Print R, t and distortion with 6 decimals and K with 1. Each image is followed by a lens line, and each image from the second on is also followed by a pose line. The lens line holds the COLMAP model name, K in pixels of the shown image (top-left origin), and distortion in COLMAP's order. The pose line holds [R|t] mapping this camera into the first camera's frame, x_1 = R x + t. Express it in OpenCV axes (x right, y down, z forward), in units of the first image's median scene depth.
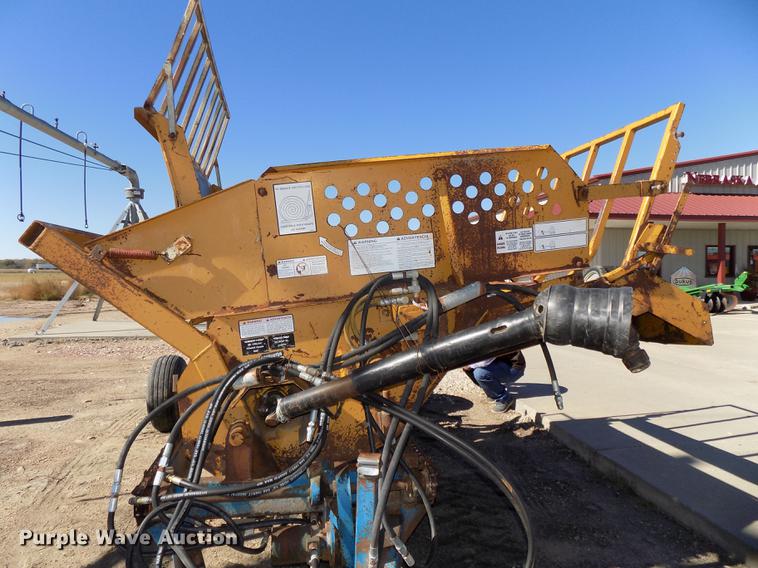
lens RADIAL K [[516.0, 0, 381.4], [0, 516.0, 269.3], [0, 0, 1]] dist [0.000624, 0.104996]
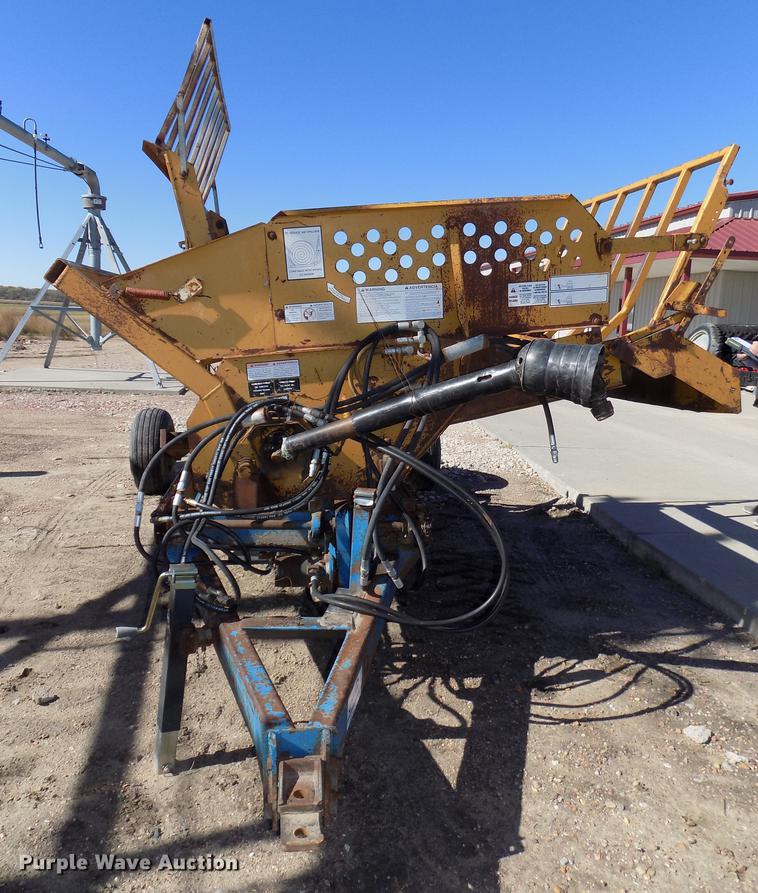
lens RADIAL K [[712.6, 0, 378.9], [0, 712.6, 411.9], [0, 0, 1]] dist [-0.014334, 0.000544]
pose [[0.997547, 0.047419, -0.051487, 0.058771], [-0.040051, 0.989934, 0.135744, -0.006918], [0.057406, -0.133349, 0.989405, -0.369852]]
